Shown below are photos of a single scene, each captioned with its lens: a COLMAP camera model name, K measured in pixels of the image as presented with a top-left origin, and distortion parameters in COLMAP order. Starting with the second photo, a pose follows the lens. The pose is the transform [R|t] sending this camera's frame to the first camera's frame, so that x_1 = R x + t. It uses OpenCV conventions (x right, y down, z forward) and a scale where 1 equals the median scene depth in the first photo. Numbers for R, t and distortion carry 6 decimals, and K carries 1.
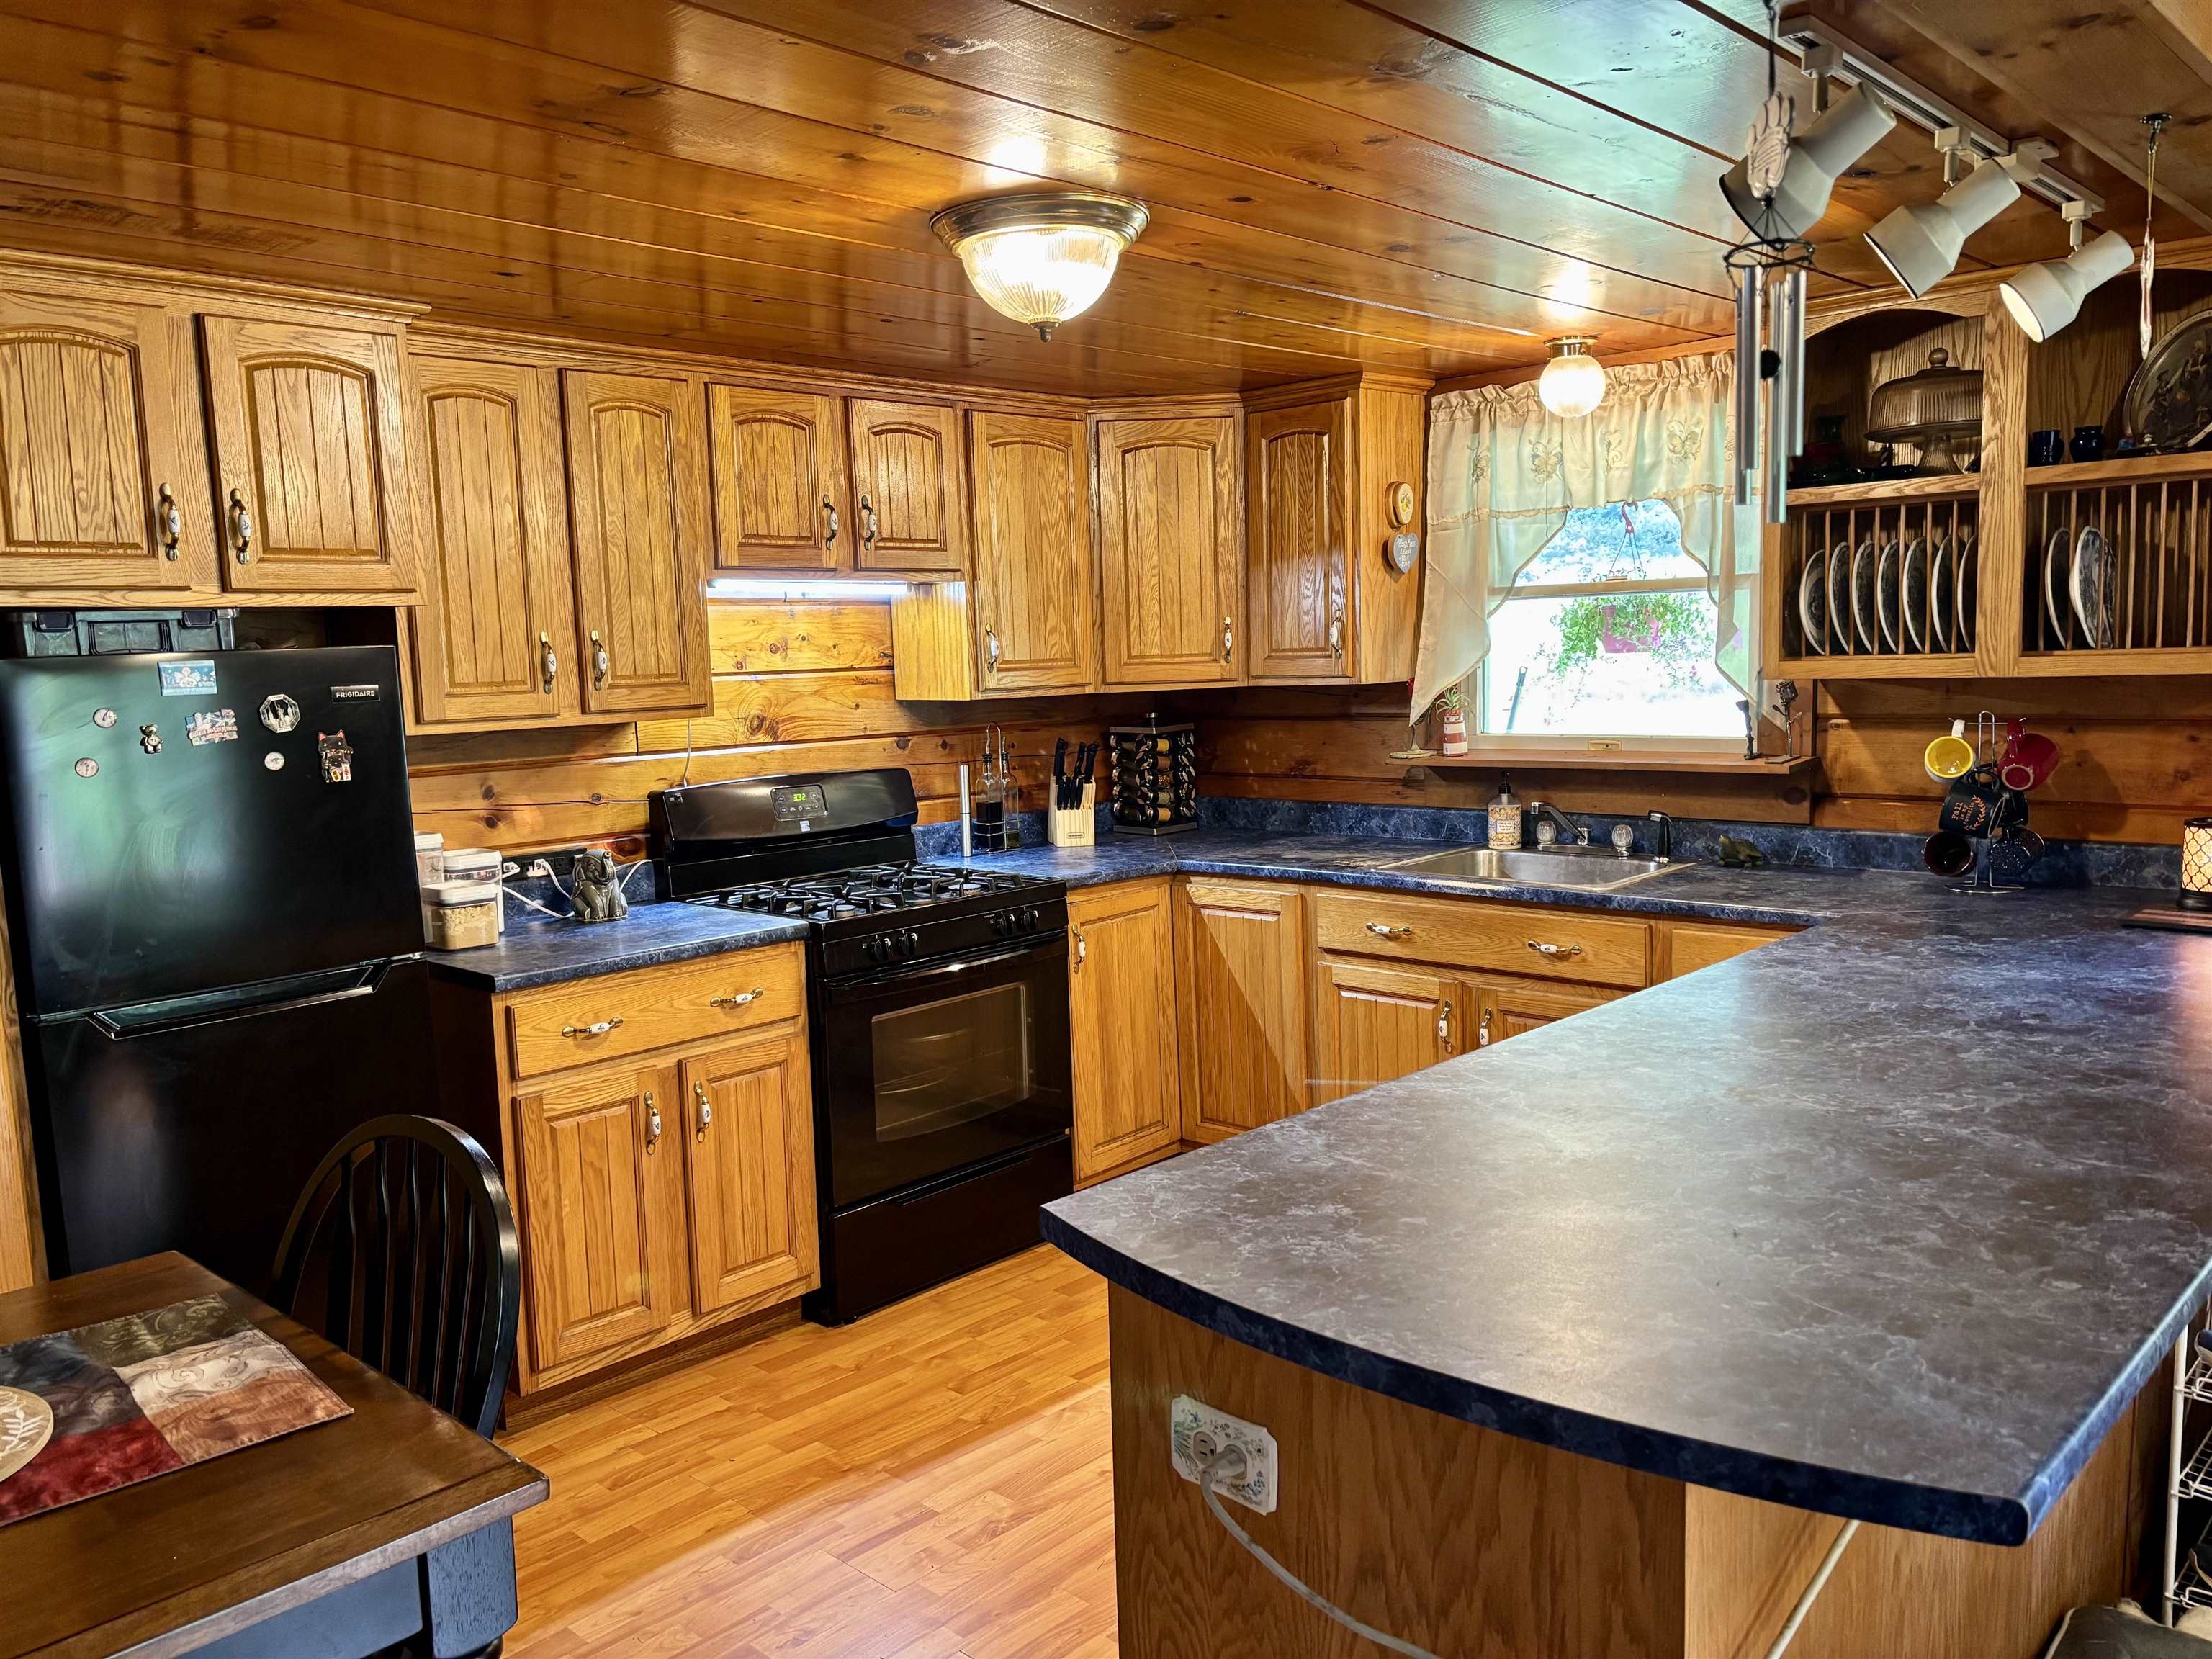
lens RADIAL K [[1678.8, 0, 1112.8], [0, 1678.8, 843.2], [0, 0, 1]] dist [0.050153, -0.056143]
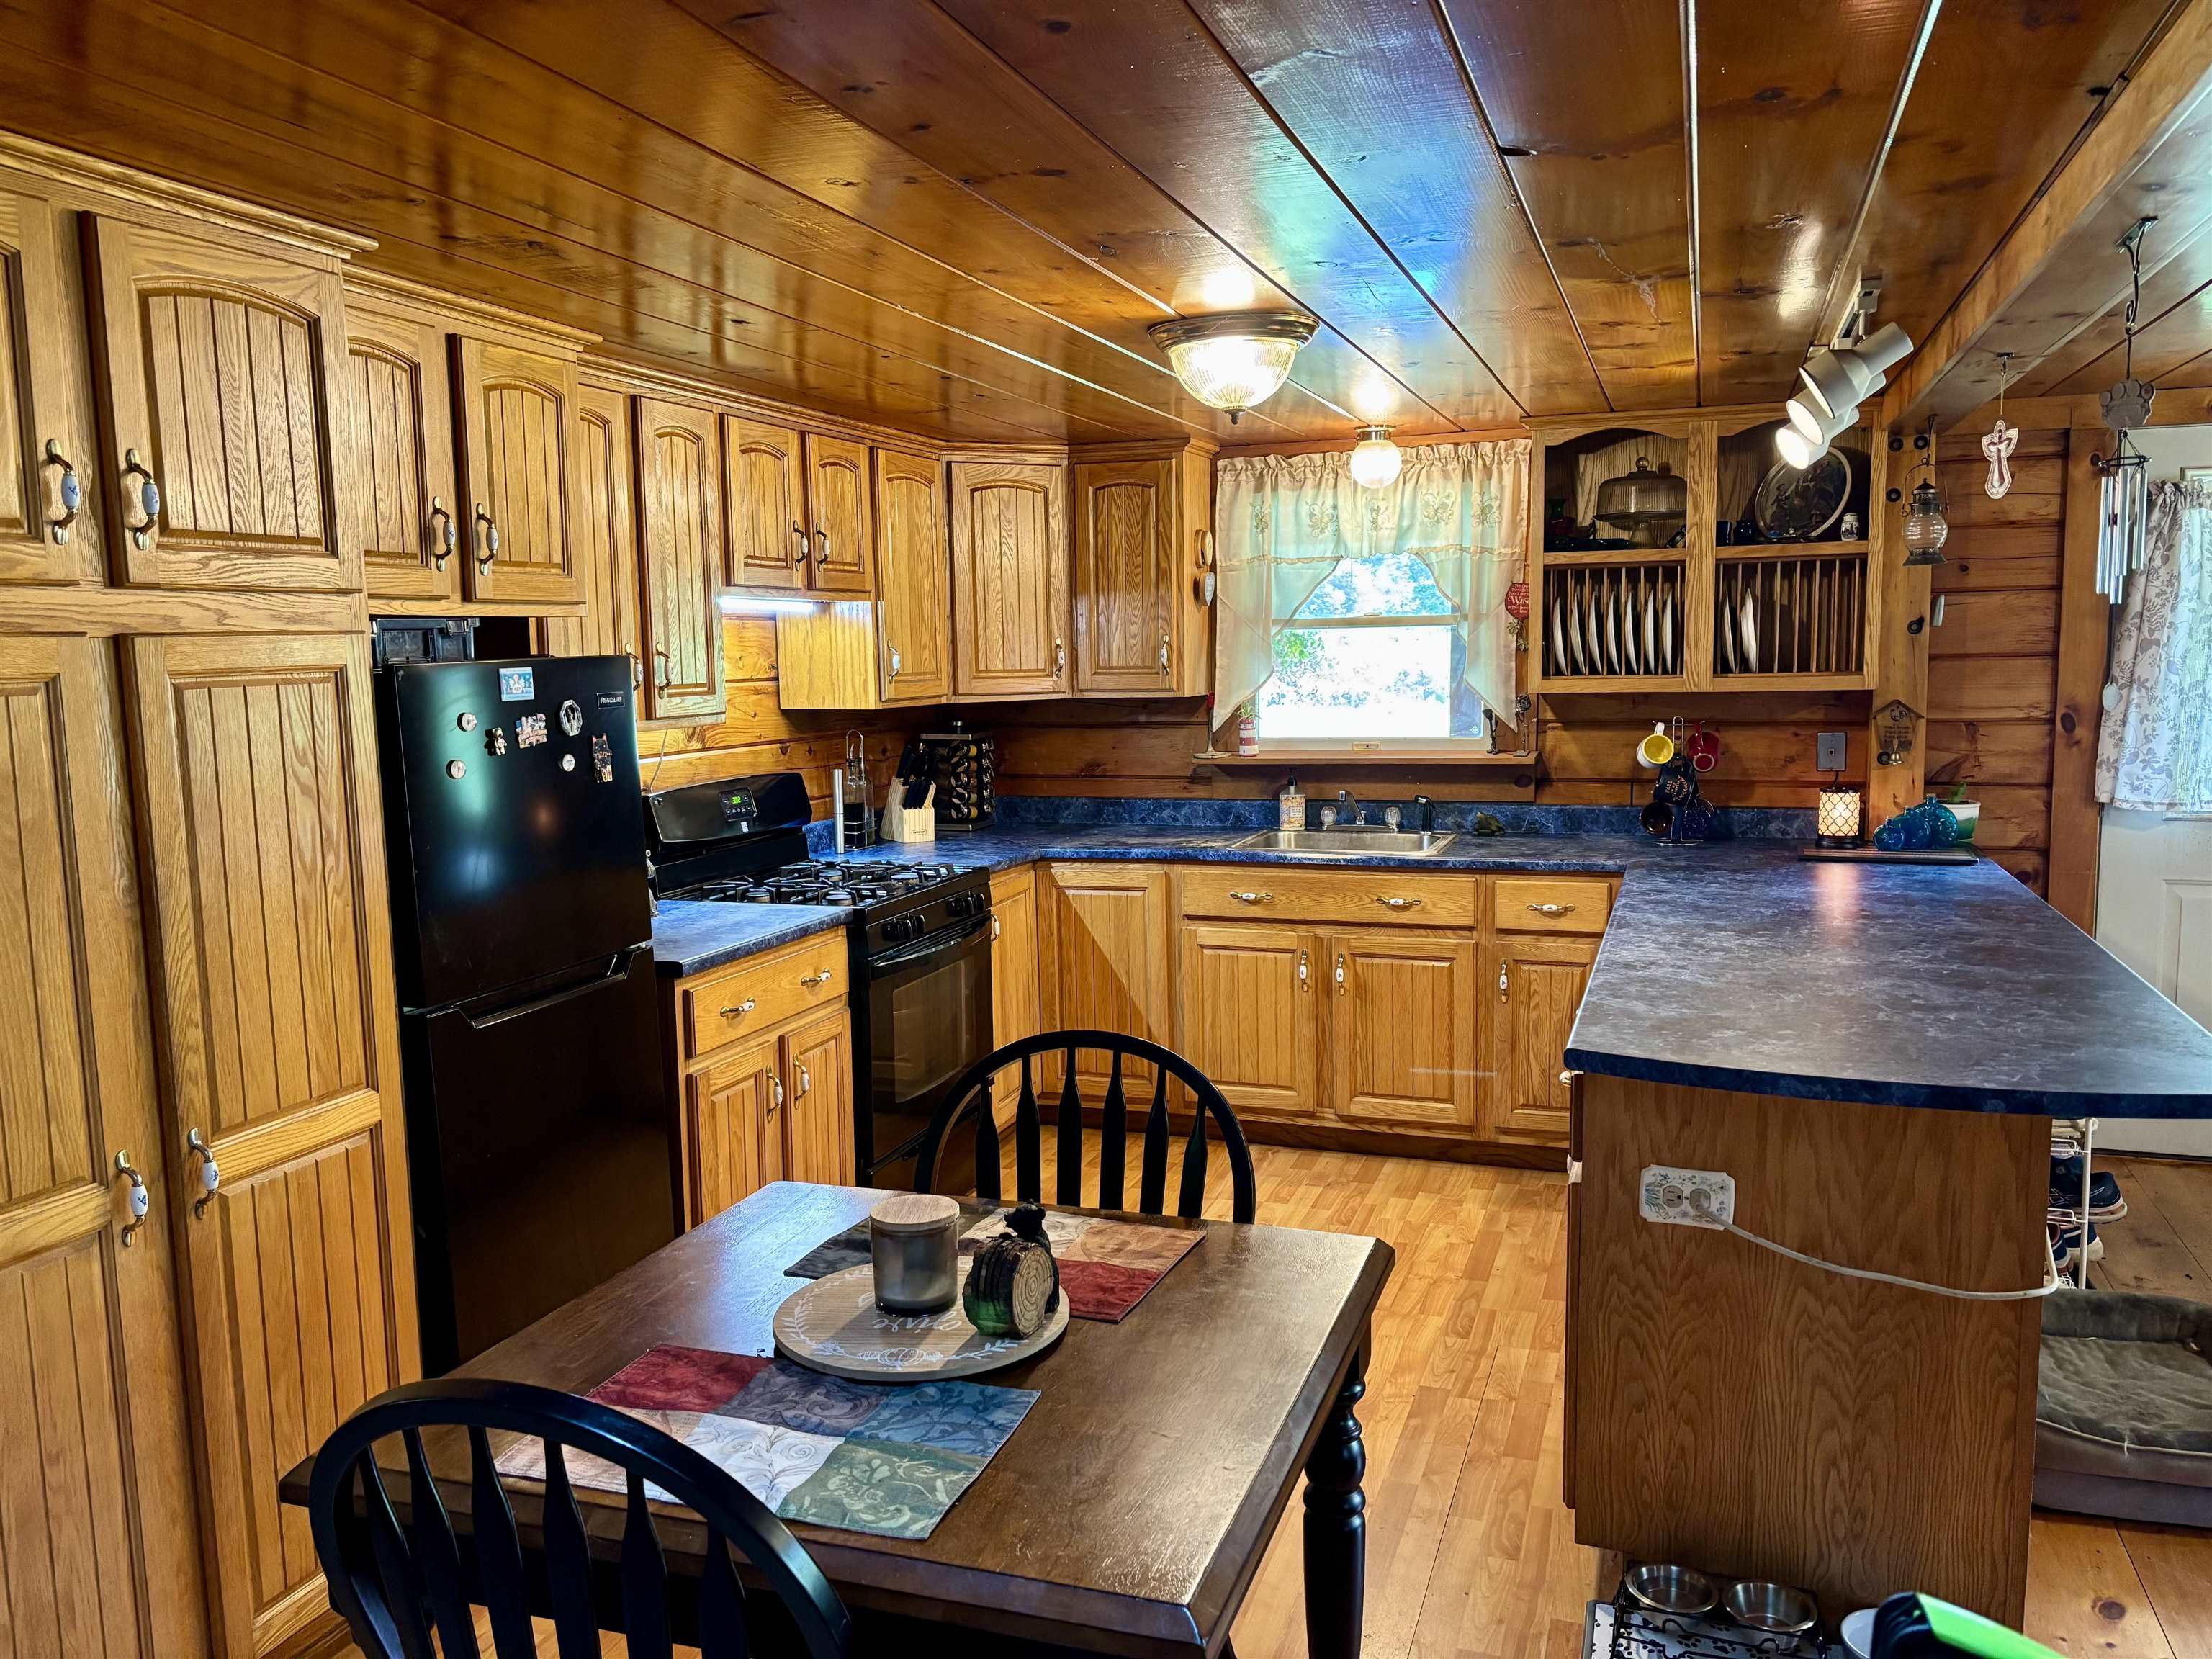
lens RADIAL K [[1678.8, 0, 1112.8], [0, 1678.8, 843.2], [0, 0, 1]] dist [0.050153, -0.056143]
pose [[0.910273, -0.032474, 0.412732, -0.421396], [0.036700, 0.999324, -0.002314, 0.011664], [-0.412378, 0.017253, 0.910849, -0.072559]]
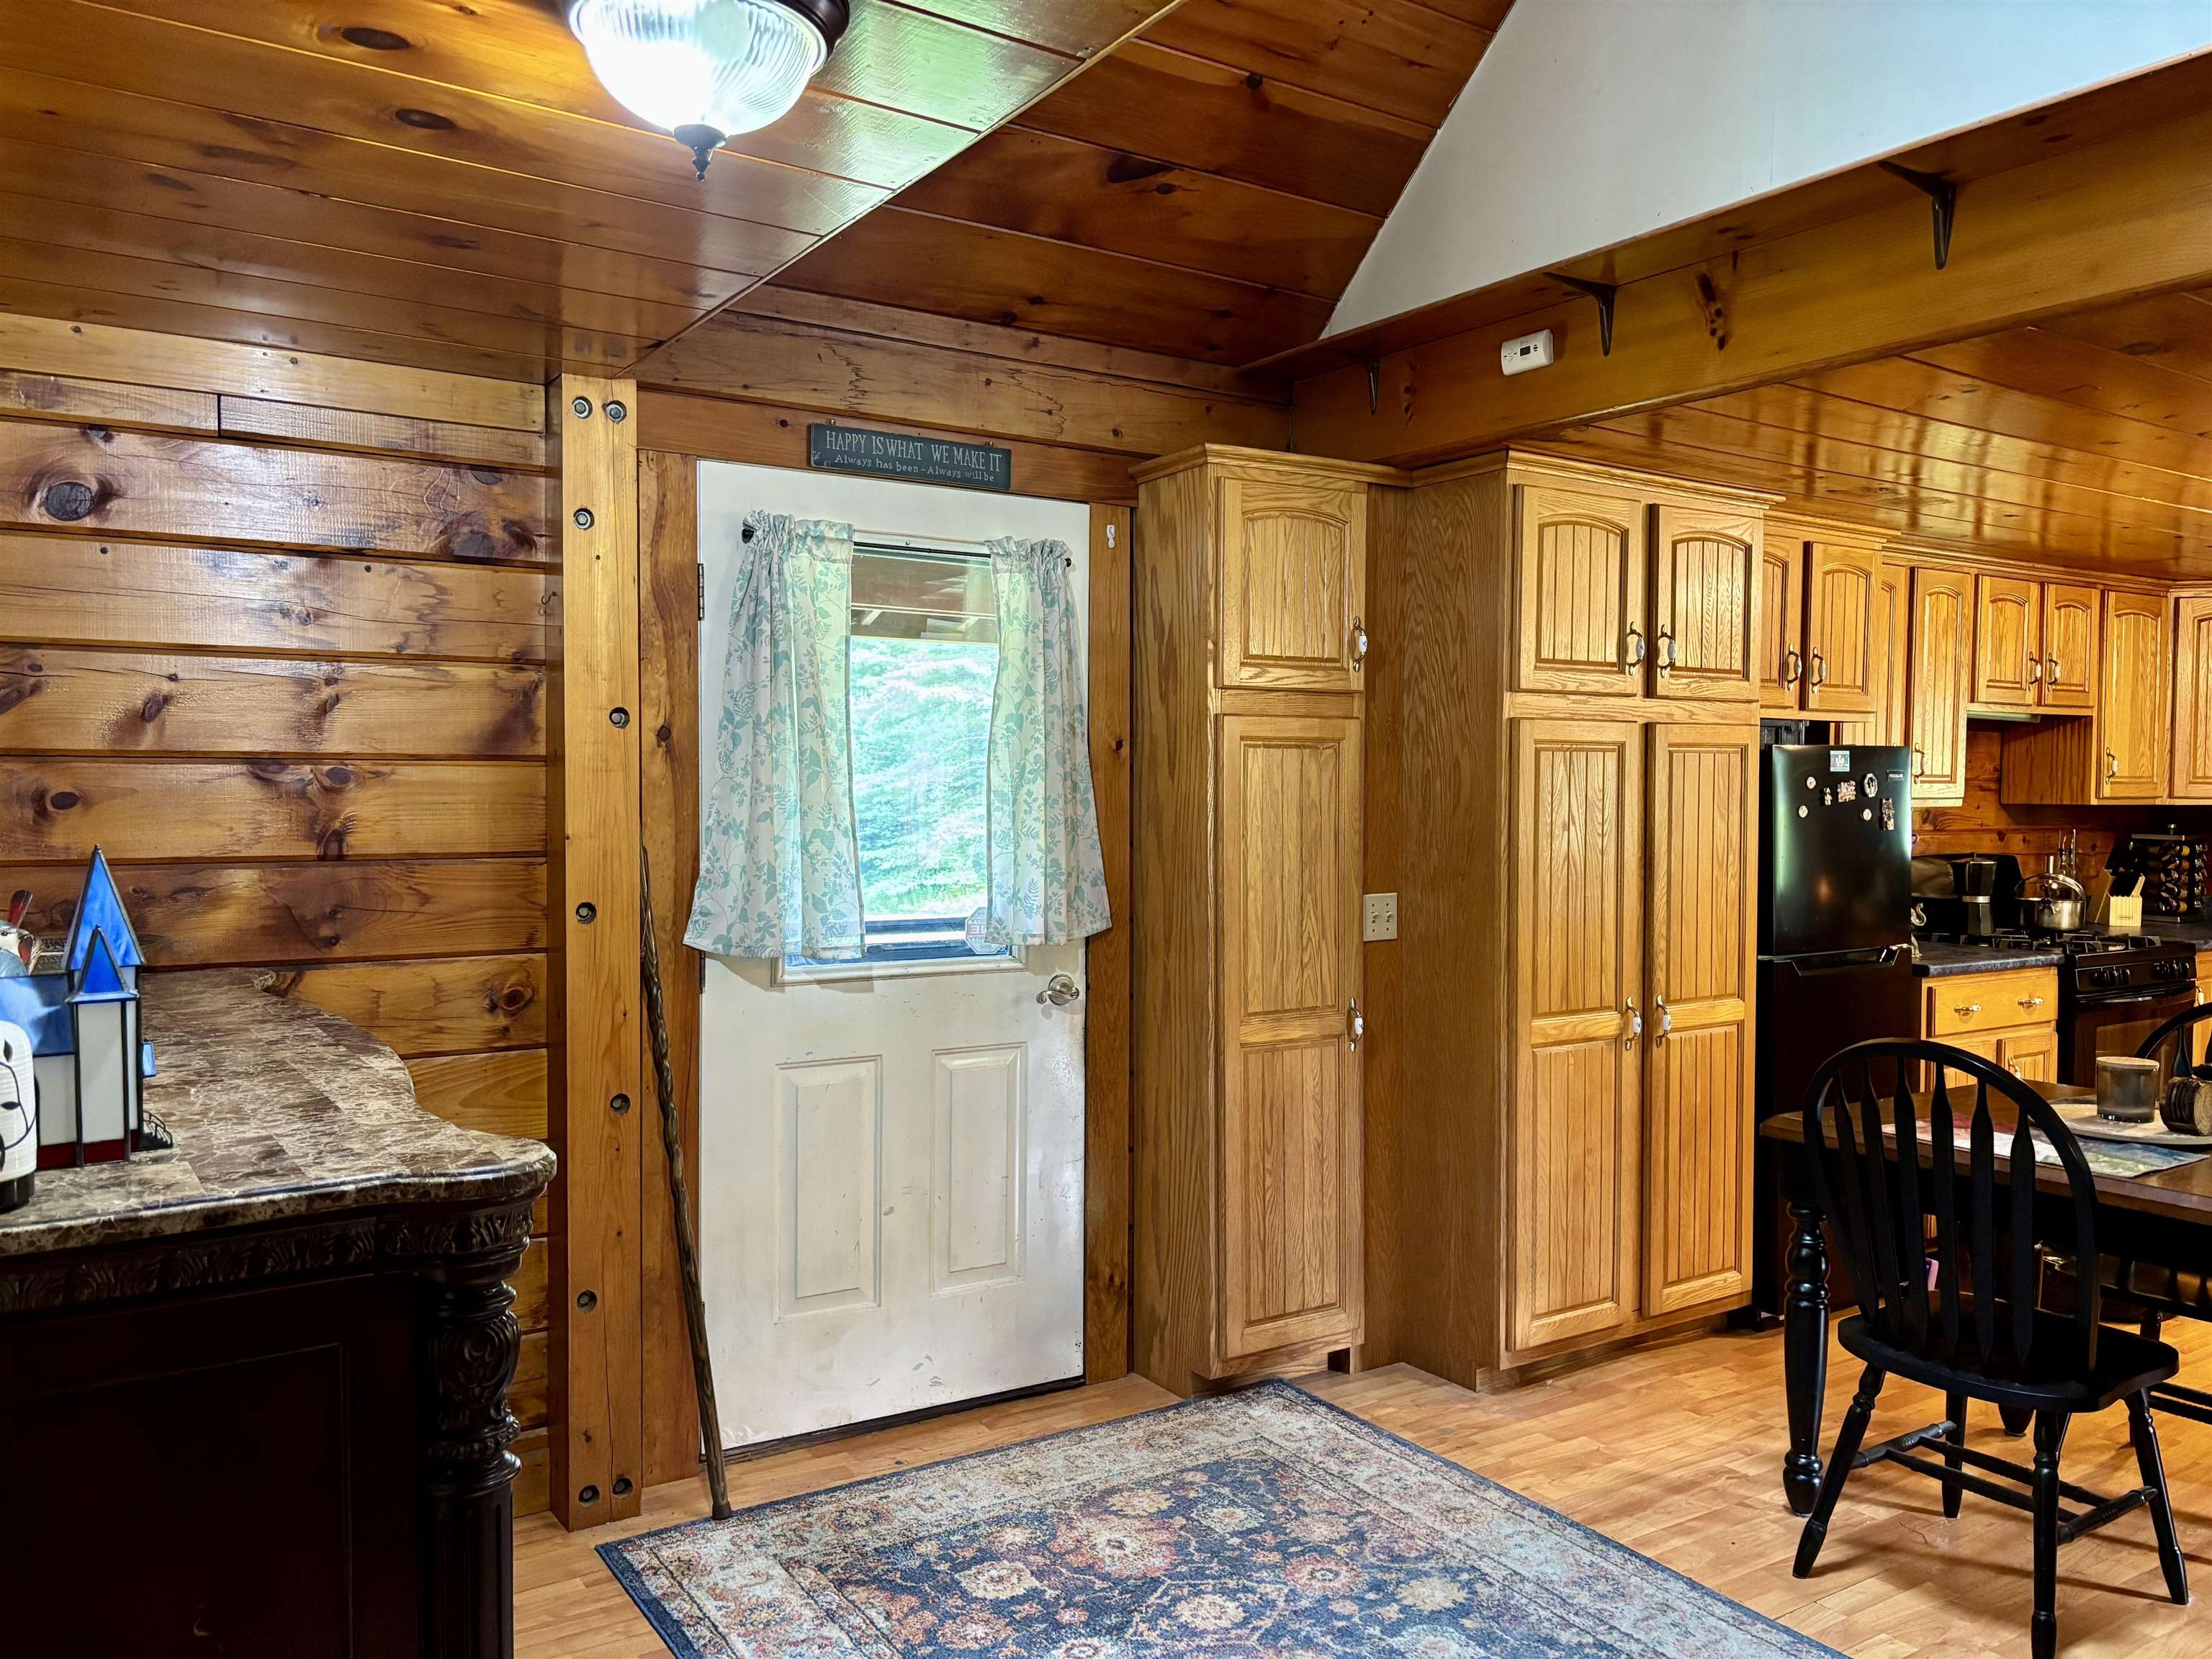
lens RADIAL K [[1678.8, 0, 1112.8], [0, 1678.8, 843.2], [0, 0, 1]] dist [0.050153, -0.056143]
pose [[0.974584, 0.045850, -0.219281, -0.568618], [-0.063556, 0.995202, -0.074383, 0.097587], [0.214818, 0.086430, 0.972822, -0.486706]]
